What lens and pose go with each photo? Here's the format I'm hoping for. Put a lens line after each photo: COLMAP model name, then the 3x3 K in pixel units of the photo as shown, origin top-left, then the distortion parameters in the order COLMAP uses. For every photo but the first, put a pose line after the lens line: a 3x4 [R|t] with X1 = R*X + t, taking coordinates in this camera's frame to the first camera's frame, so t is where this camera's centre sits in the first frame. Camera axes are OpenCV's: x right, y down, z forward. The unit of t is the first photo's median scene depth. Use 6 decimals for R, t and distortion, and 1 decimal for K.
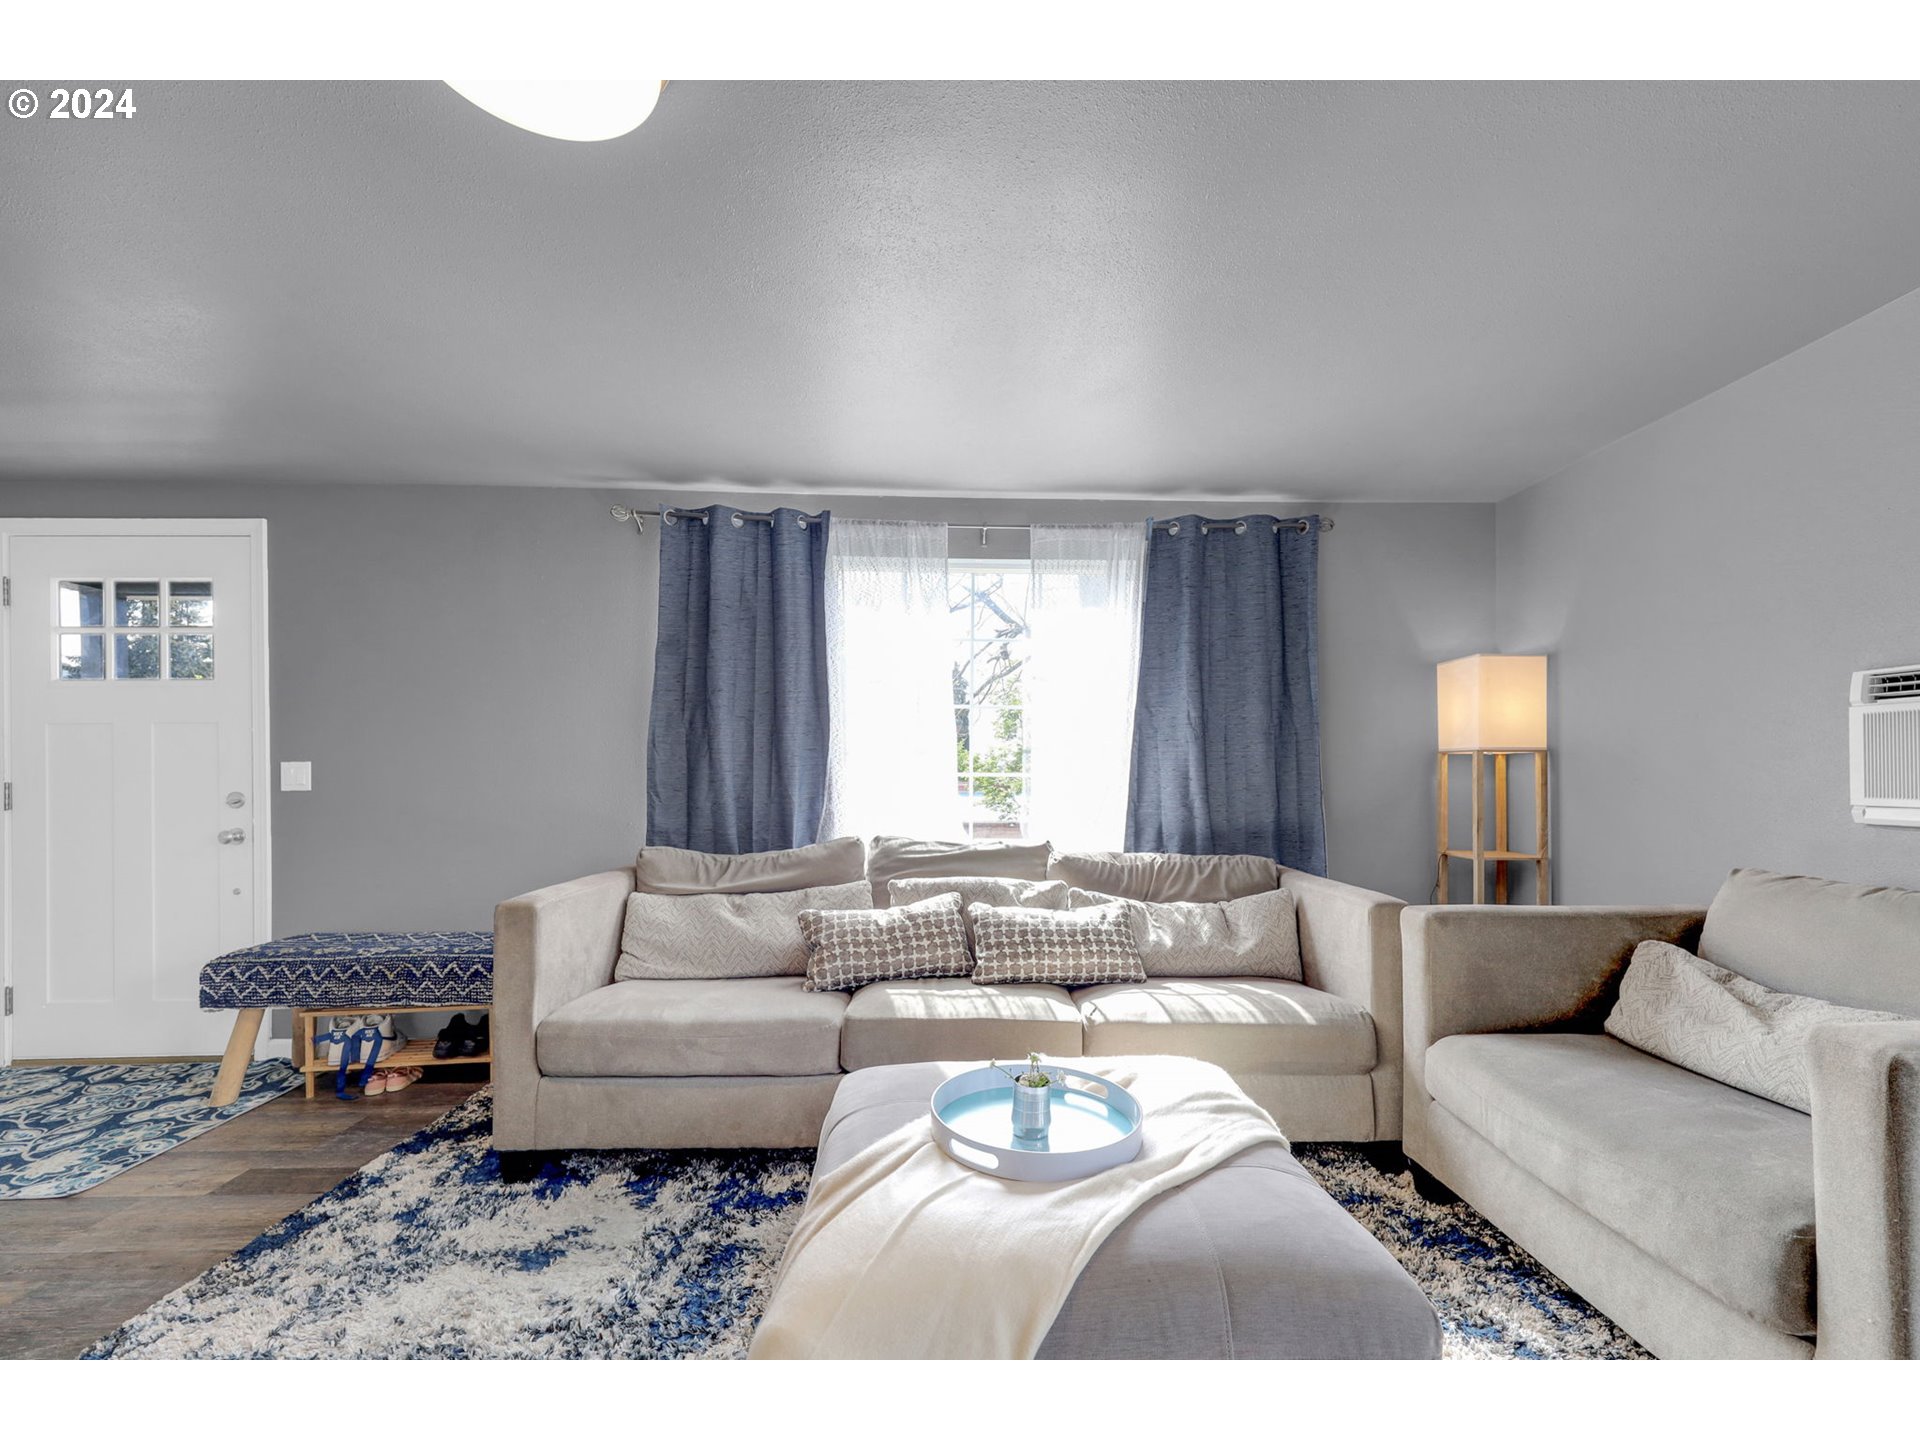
lens RADIAL K [[814.3, 0, 966.4], [0, 814.3, 761.6], [0, 0, 1]] dist [0.008138, -0.000167]
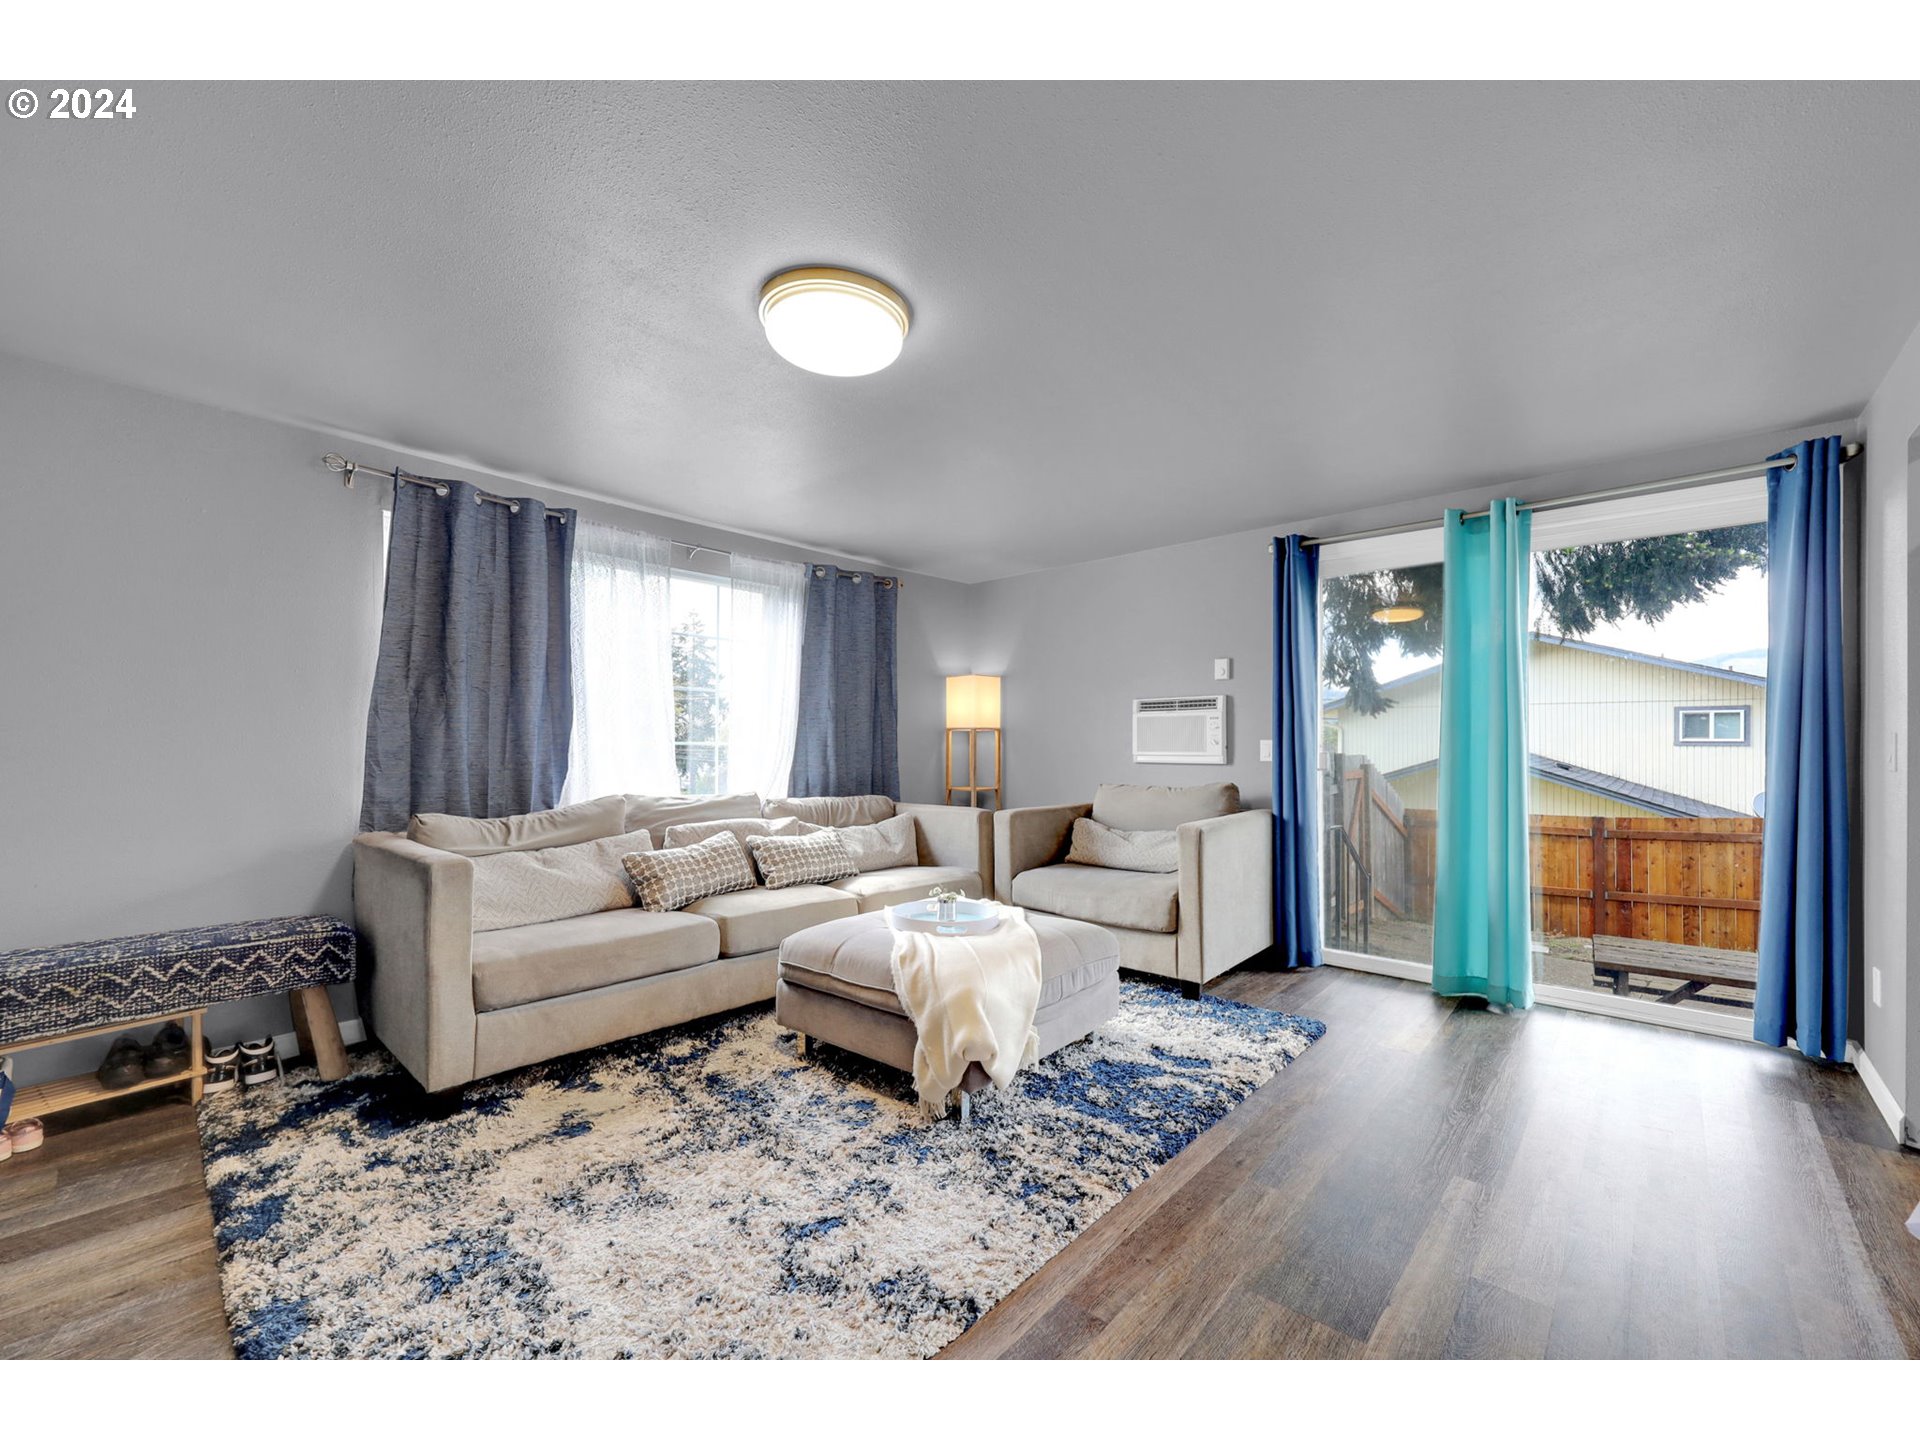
lens RADIAL K [[790.4, 0, 973.2], [0, 790.4, 741.1], [0, 0, 1]] dist [0.000029, 0.000026]
pose [[0.683719, 0.000385, 0.729745, -0.628162], [-0.009644, 0.999917, 0.008508, -0.001387], [-0.729681, -0.012854, 0.683666, -0.166608]]
